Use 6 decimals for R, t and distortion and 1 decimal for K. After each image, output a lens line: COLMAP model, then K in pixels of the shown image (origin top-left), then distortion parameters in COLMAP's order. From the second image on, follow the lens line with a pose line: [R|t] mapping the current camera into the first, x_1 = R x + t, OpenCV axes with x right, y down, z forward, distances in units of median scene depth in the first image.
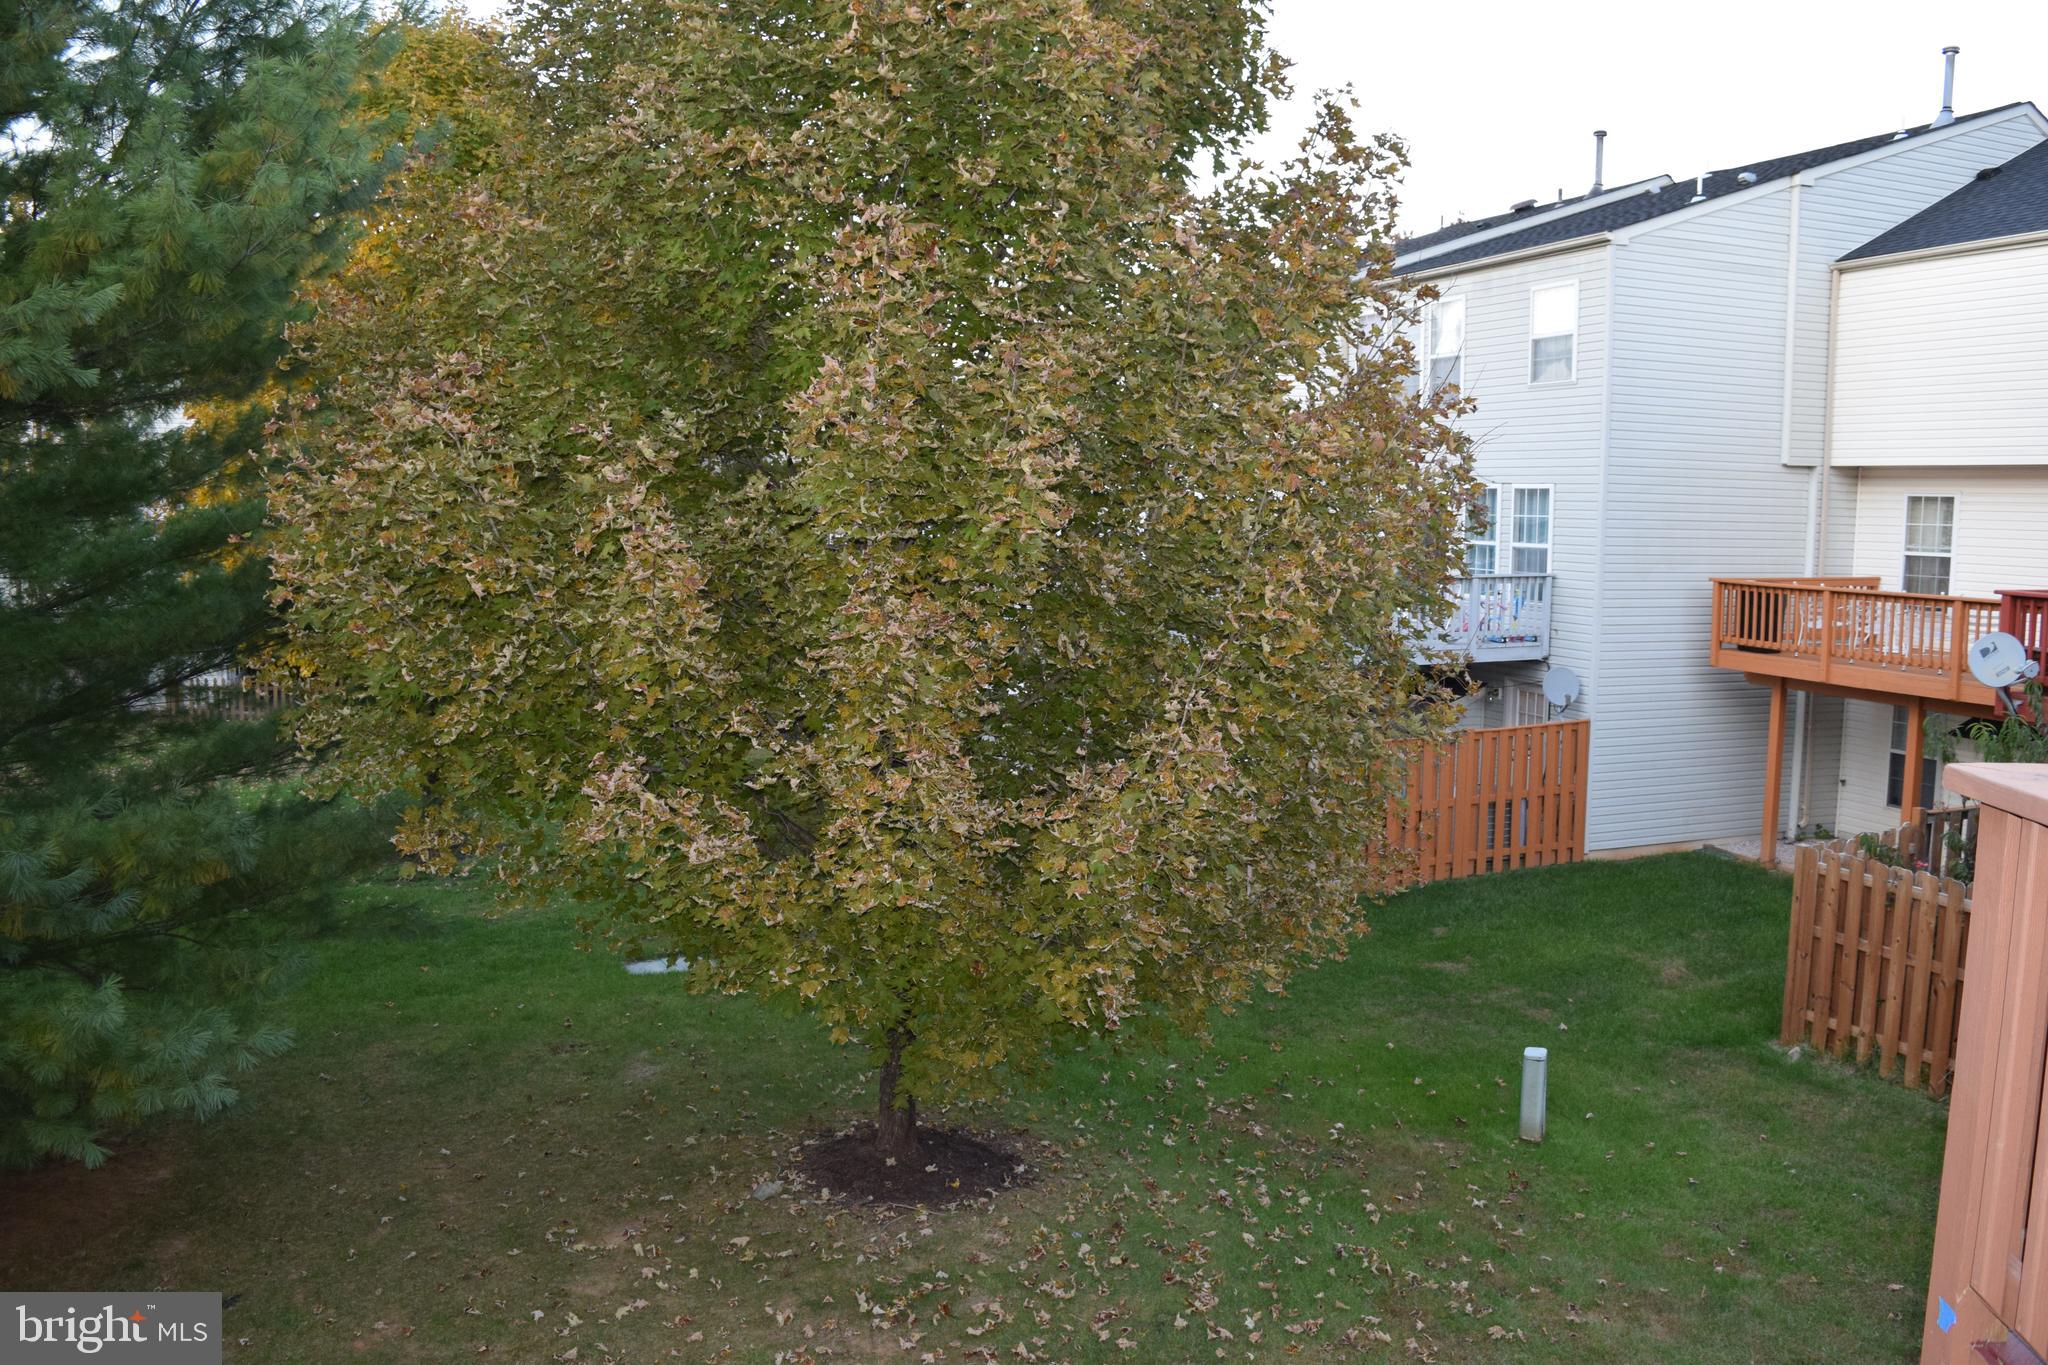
lens RADIAL K [[1602.1, 0, 1040.1], [0, 1602.1, 670.3], [0, 0, 1]] dist [-0.094865, 0.020573]
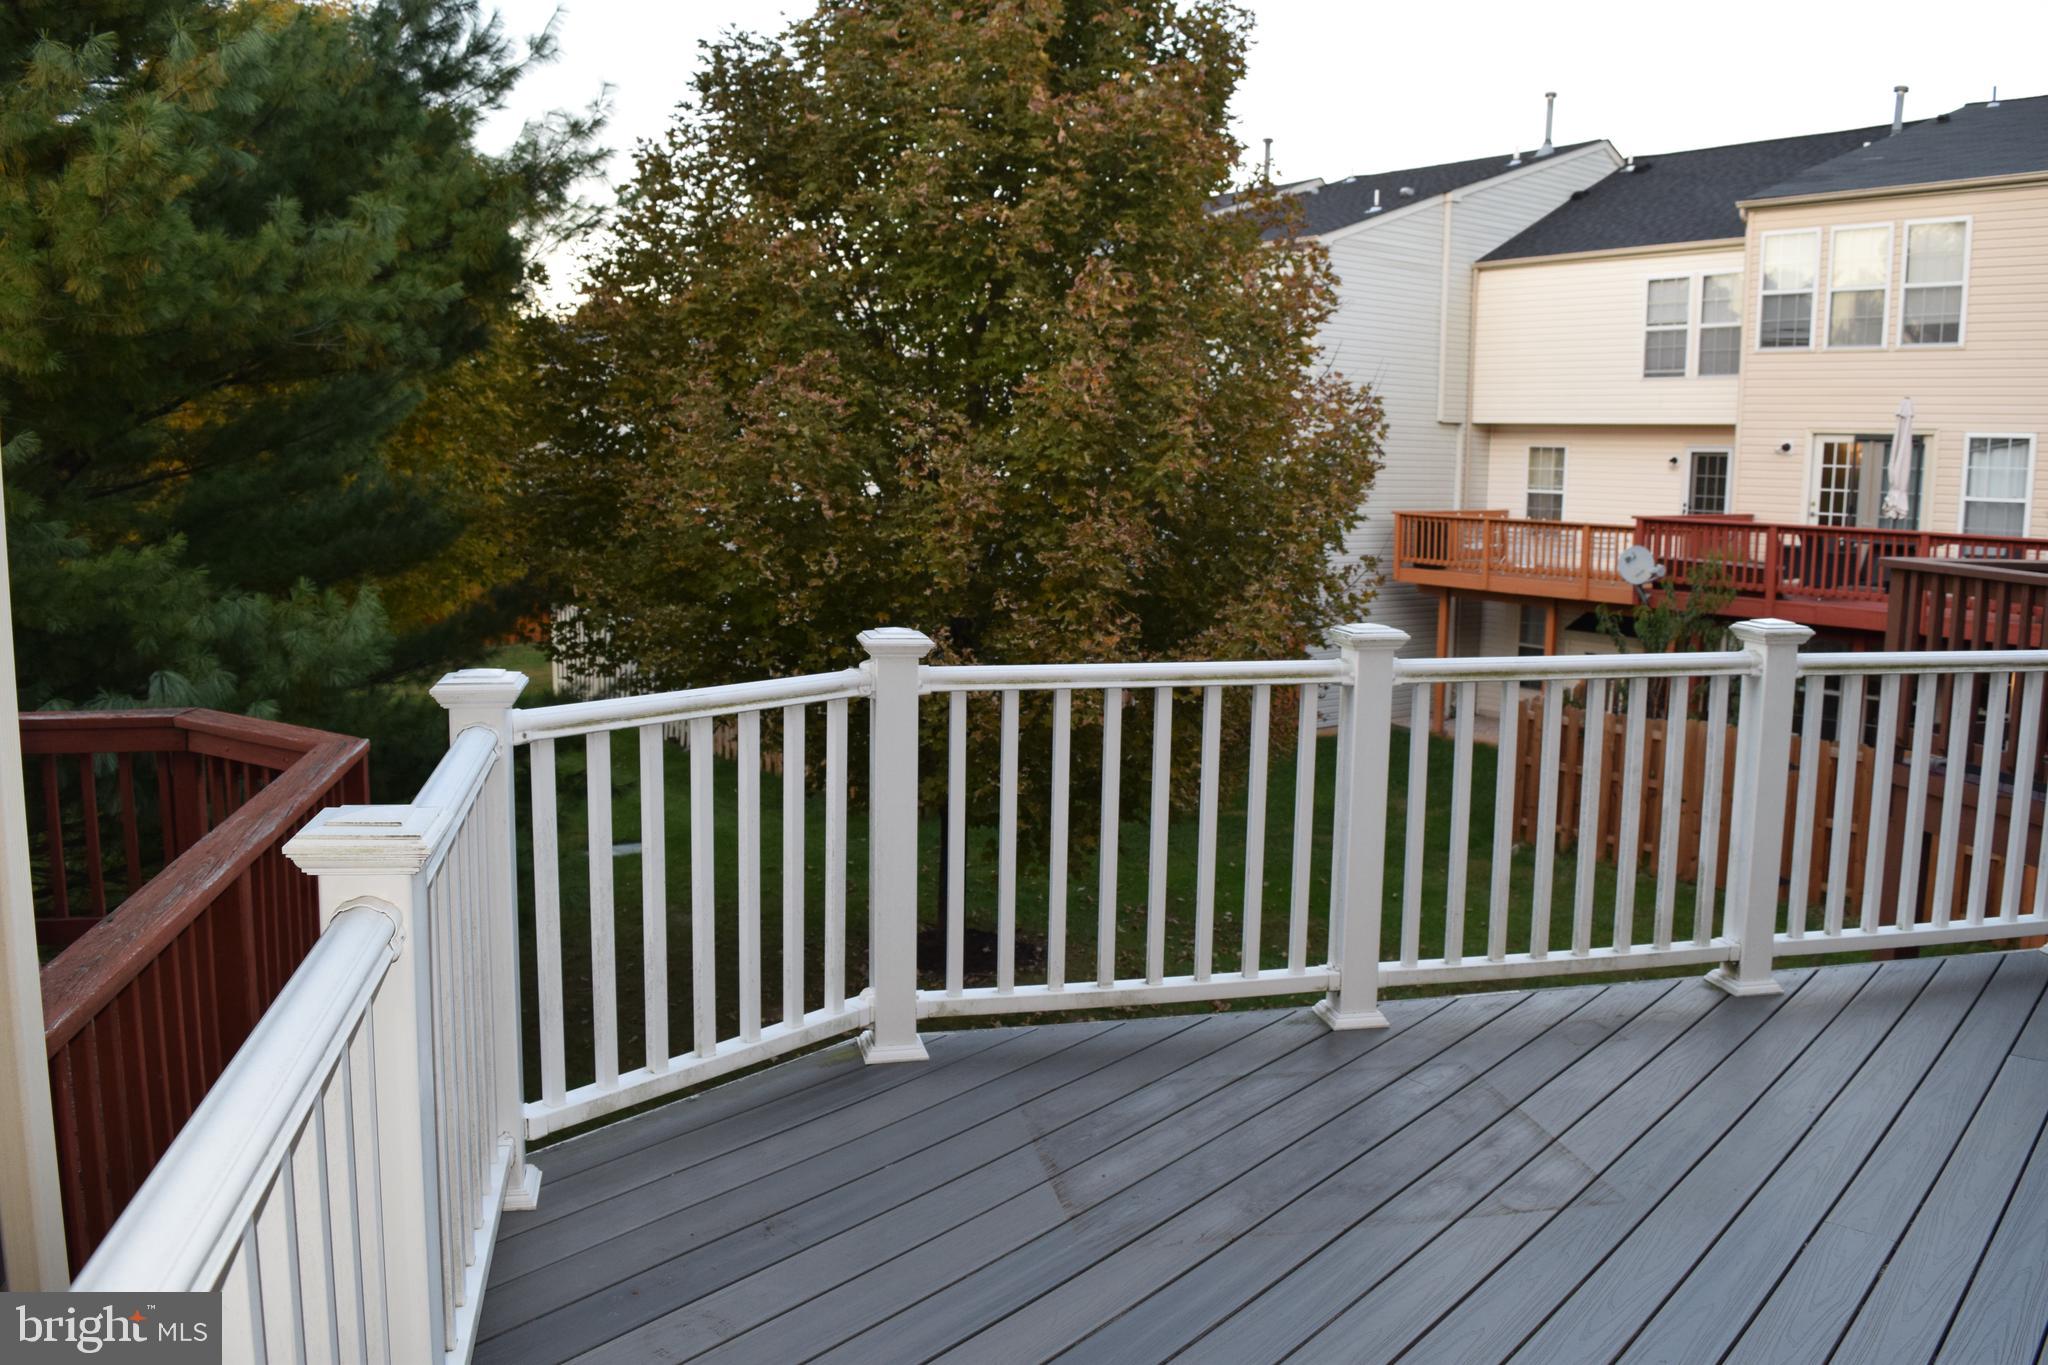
lens RADIAL K [[1602.1, 0, 1040.1], [0, 1602.1, 670.3], [0, 0, 1]] dist [-0.094865, 0.020573]
pose [[0.961179, -0.034286, 0.273787, -0.201666], [0.025064, 0.998997, 0.037114, 0.014577], [-0.274785, -0.028812, 0.961074, -0.159771]]
